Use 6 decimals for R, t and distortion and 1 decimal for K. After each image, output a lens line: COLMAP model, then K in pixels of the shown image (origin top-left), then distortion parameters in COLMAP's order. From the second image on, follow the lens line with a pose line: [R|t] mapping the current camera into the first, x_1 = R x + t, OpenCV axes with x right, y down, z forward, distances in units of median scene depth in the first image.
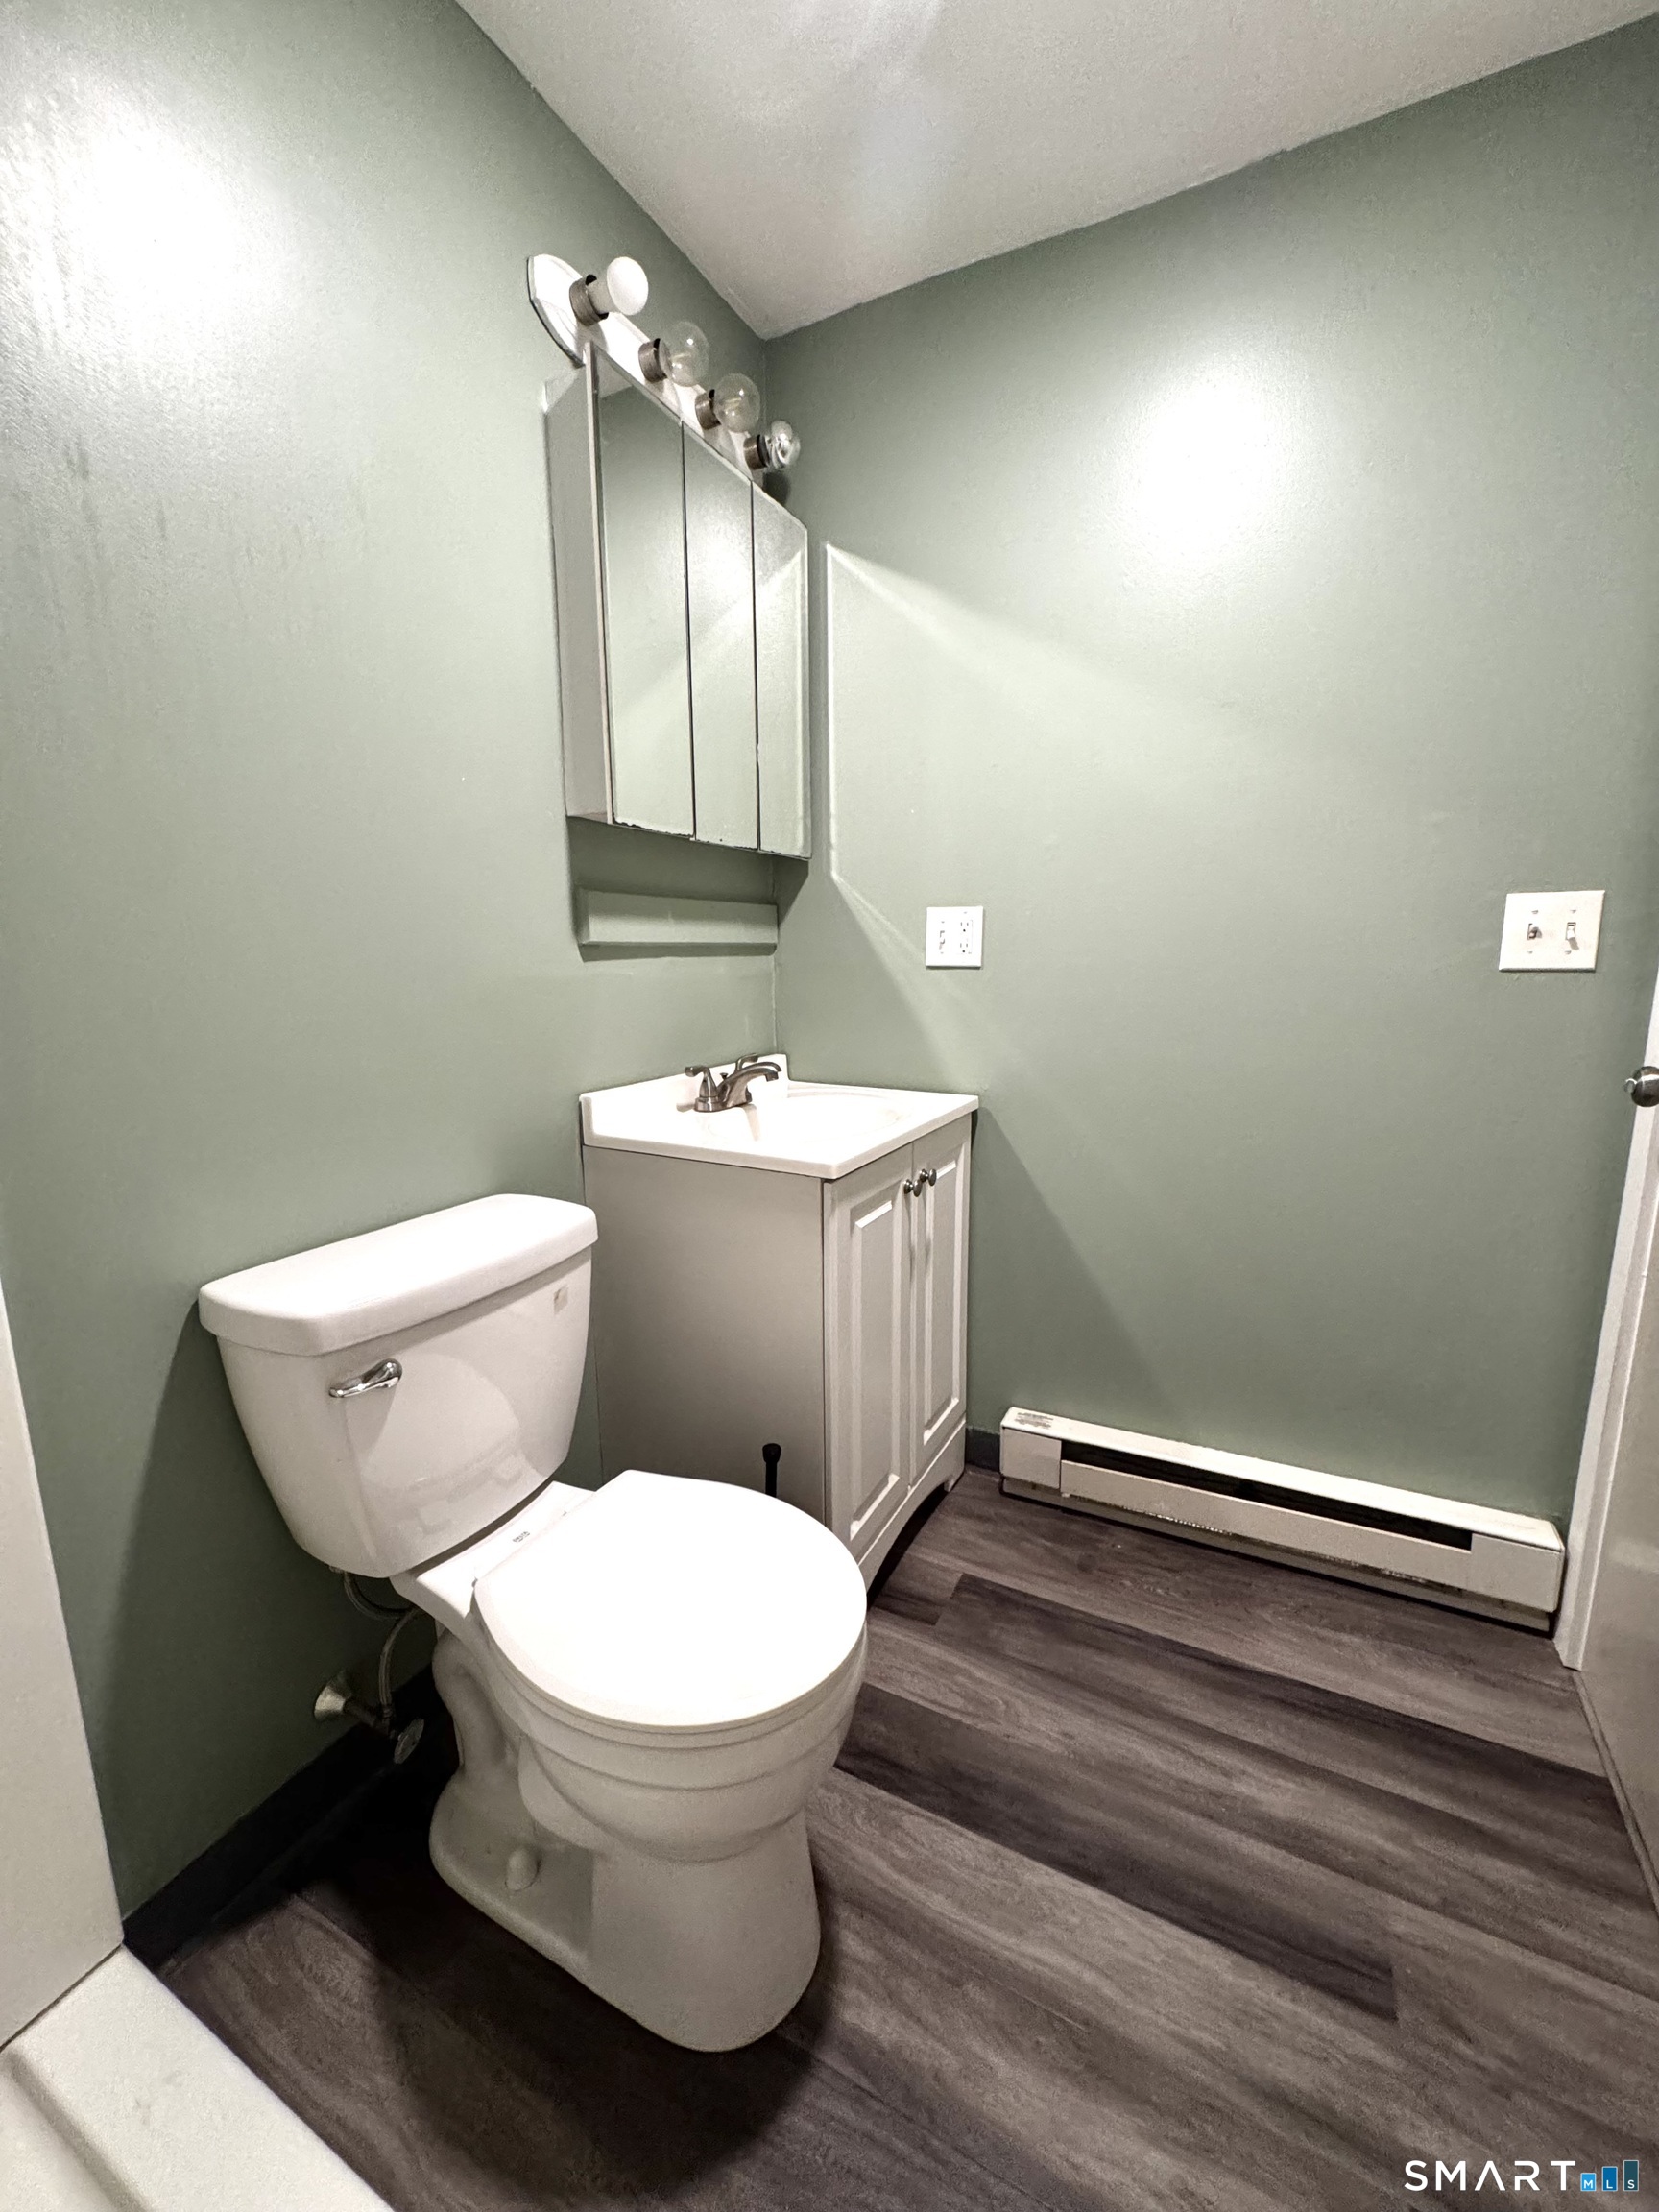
lens RADIAL K [[882.4, 0, 838.0], [0, 882.4, 1111.8], [0, 0, 1]] dist [-0.001390, 0.000281]
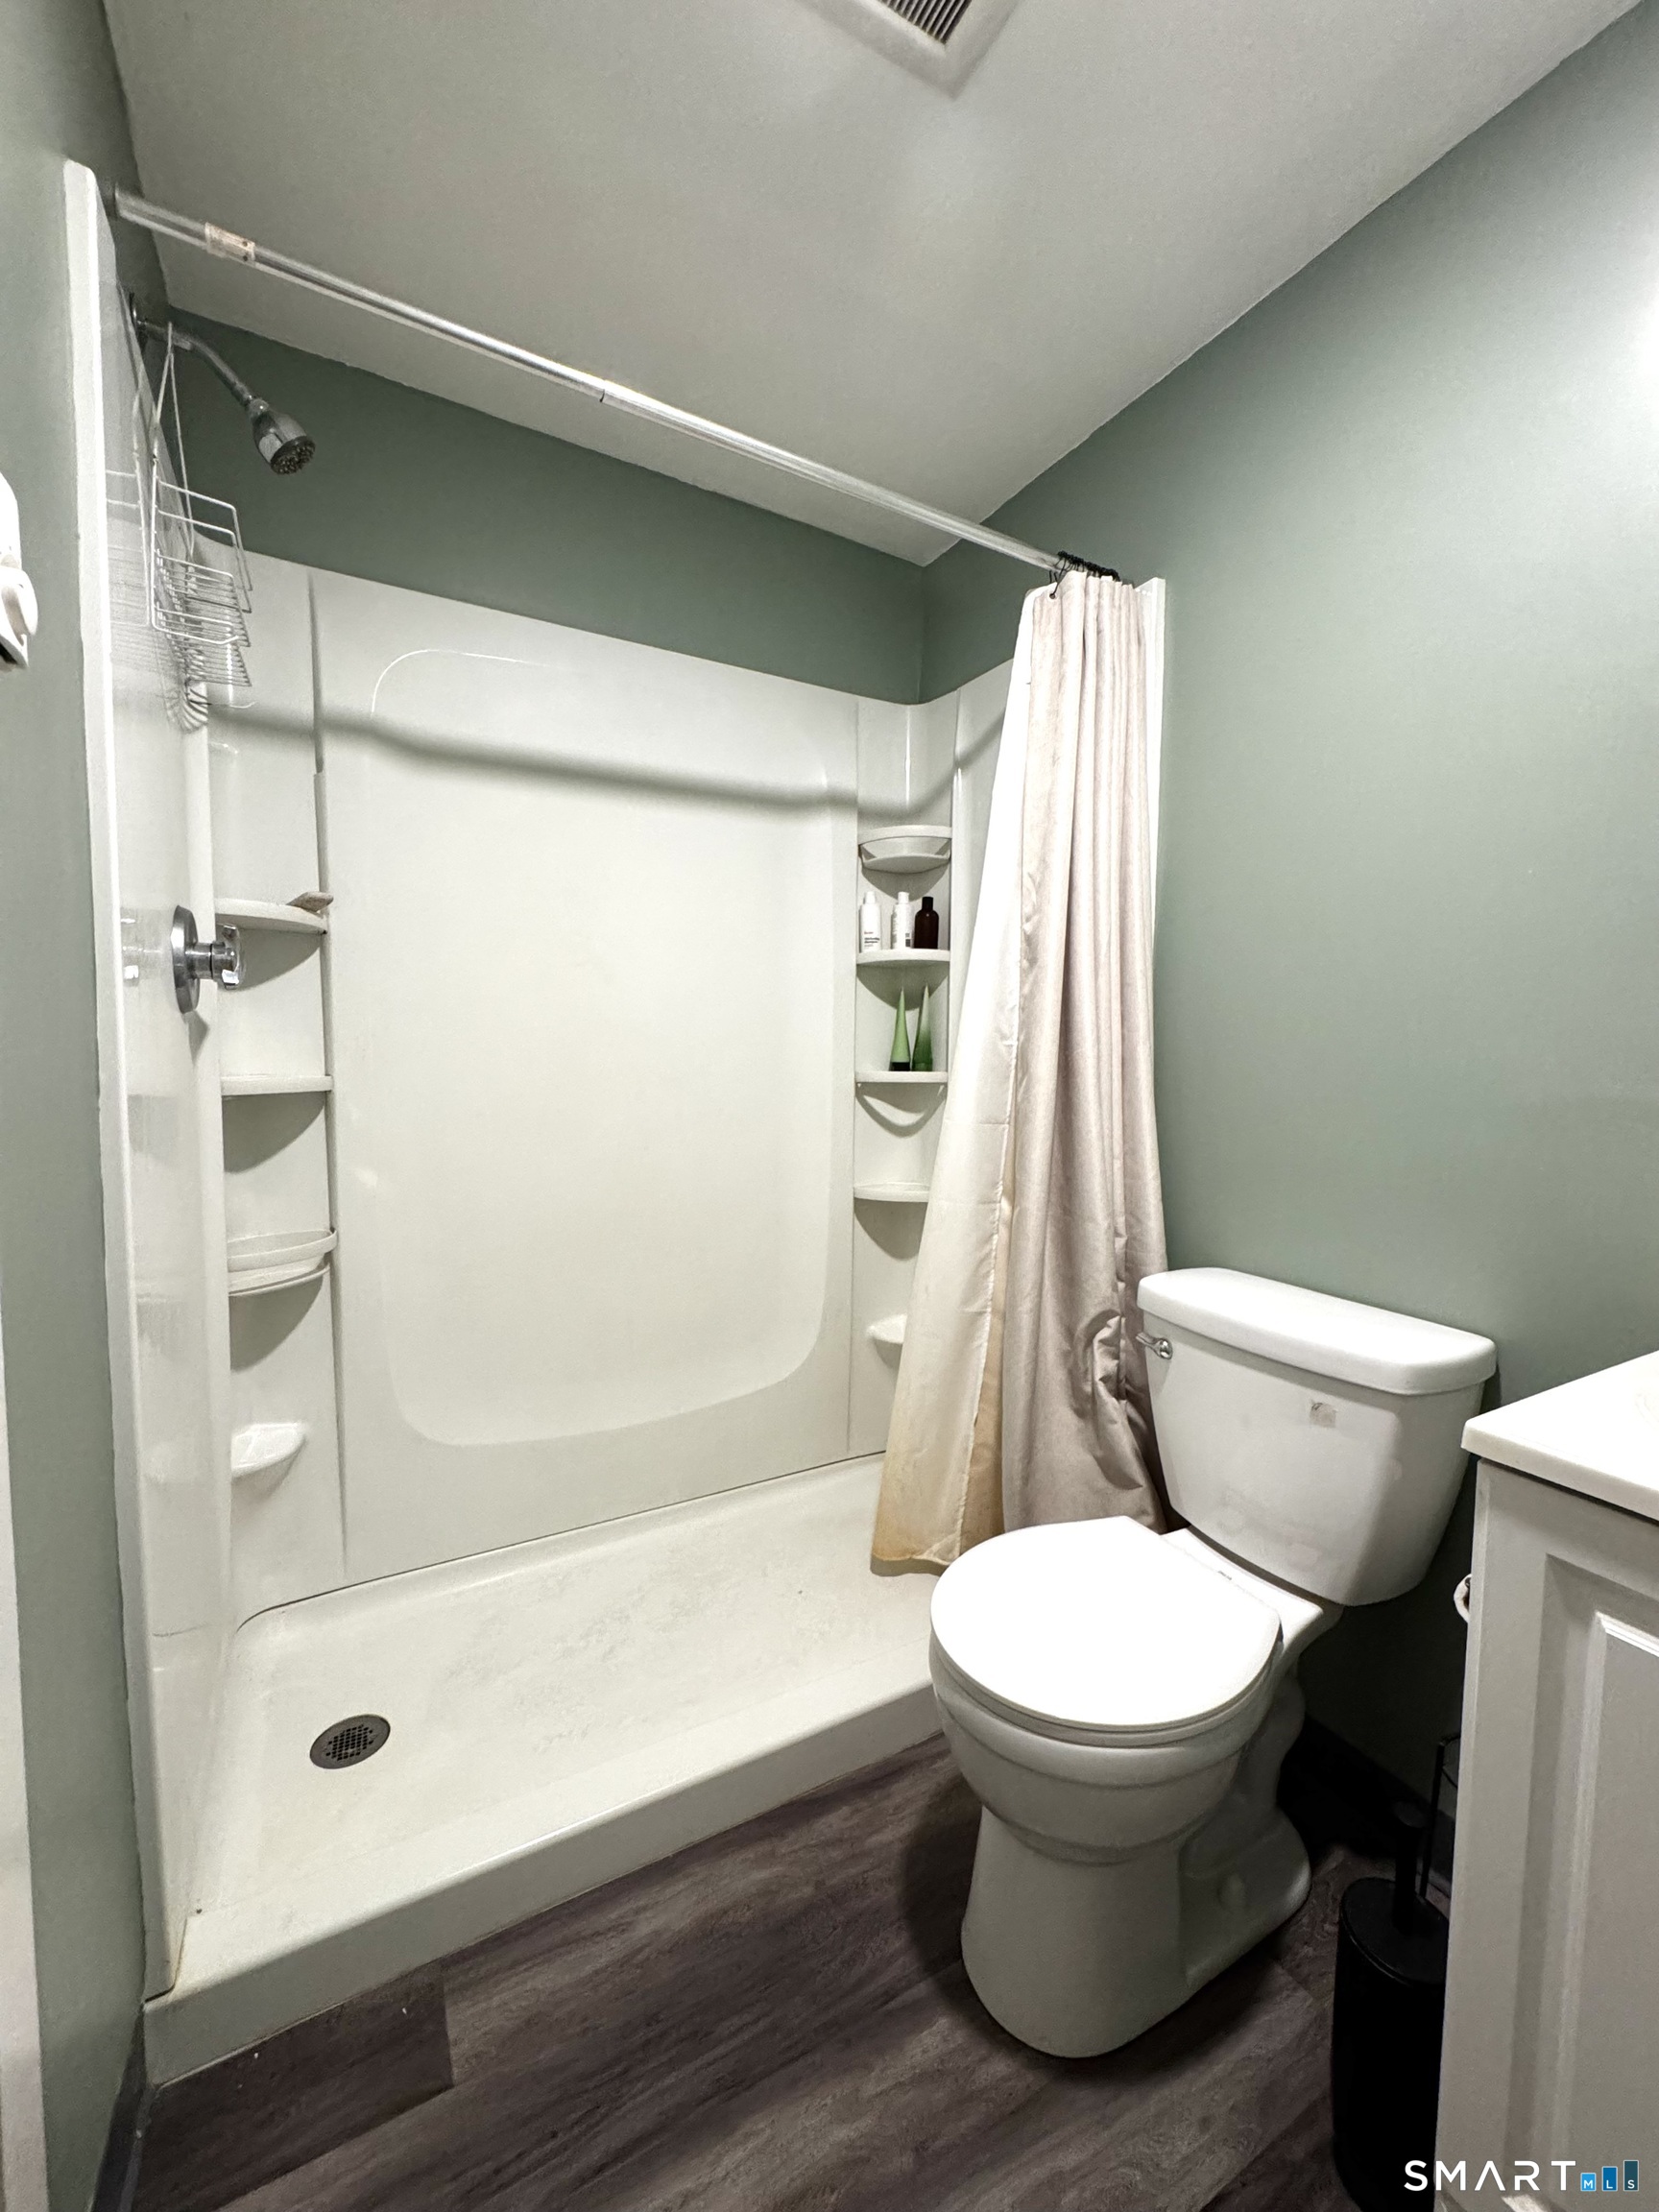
lens RADIAL K [[882.4, 0, 838.0], [0, 882.4, 1111.8], [0, 0, 1]] dist [-0.001390, 0.000281]
pose [[-0.551638, 0.054916, -0.832274, 0.691735], [-0.164743, 0.970999, 0.173263, -0.170768], [0.817652, 0.232690, -0.526593, 0.901654]]
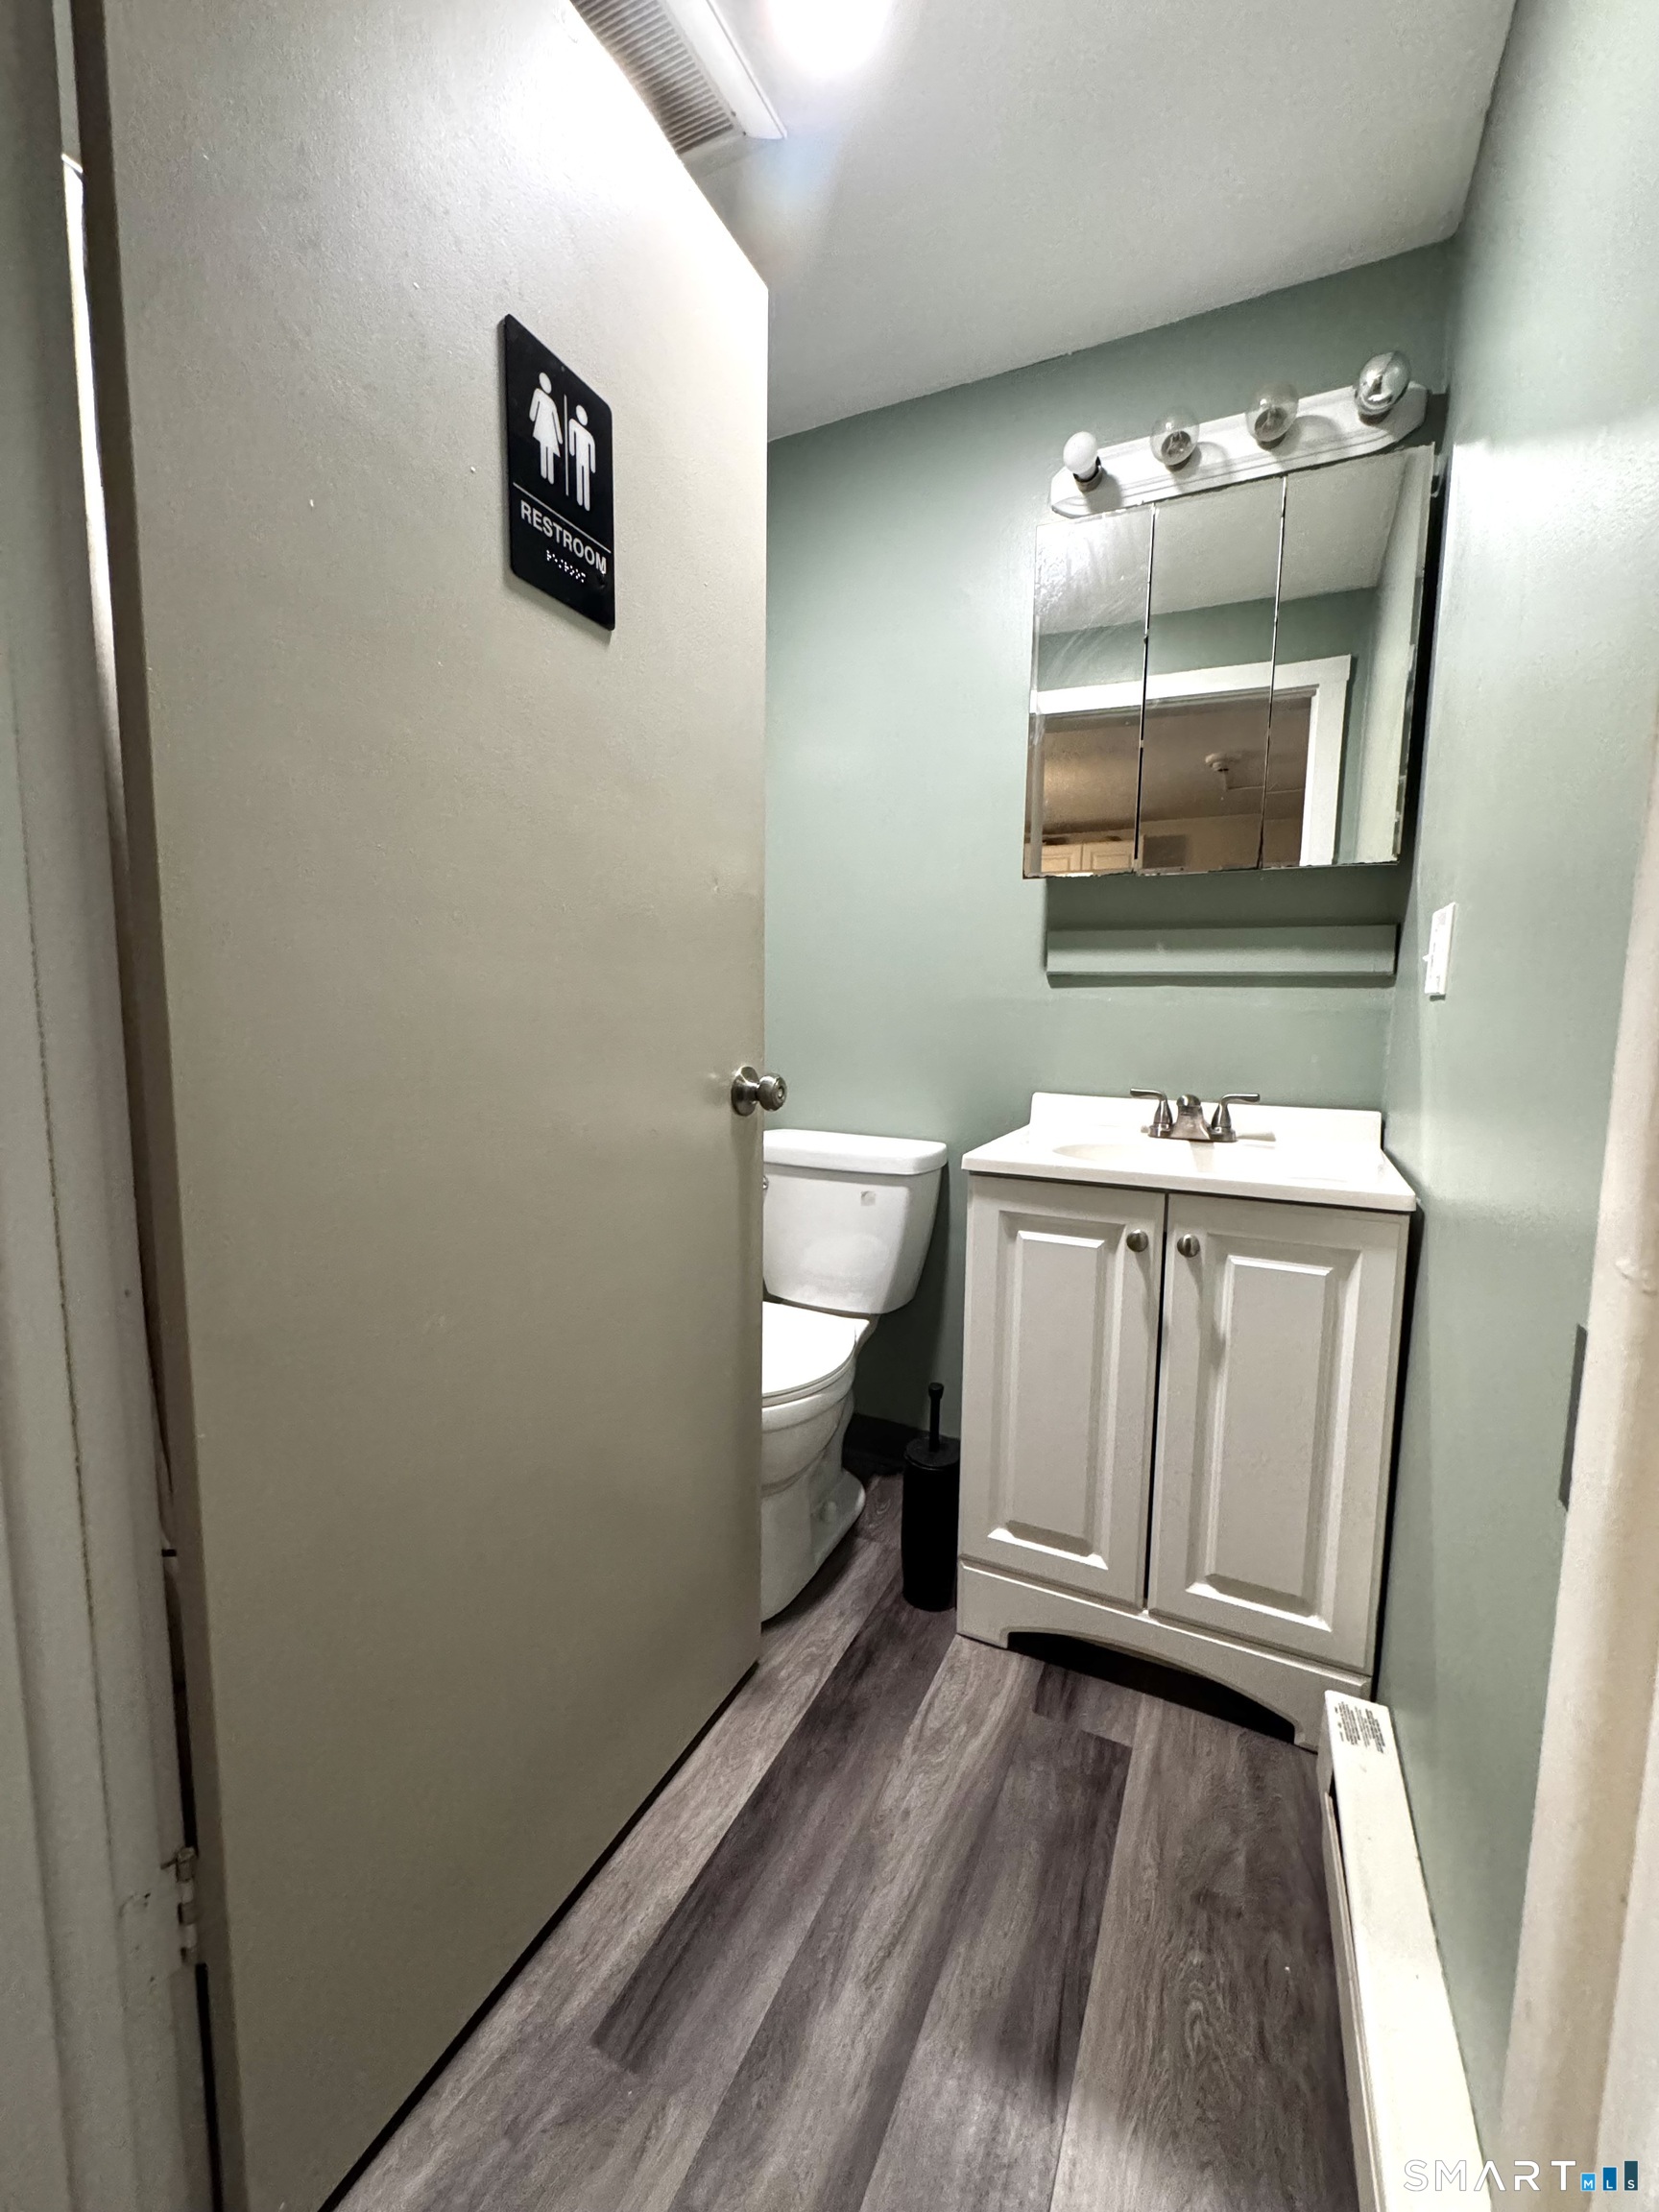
lens RADIAL K [[895.0, 0, 829.5], [0, 895.0, 1106.0], [0, 0, 1]] dist [-0.000518, -0.000015]
pose [[0.023744, 0.113471, -0.993258, 1.111090], [-0.199845, 0.974023, 0.106497, -0.089210], [0.979540, 0.195969, 0.045804, 0.749862]]
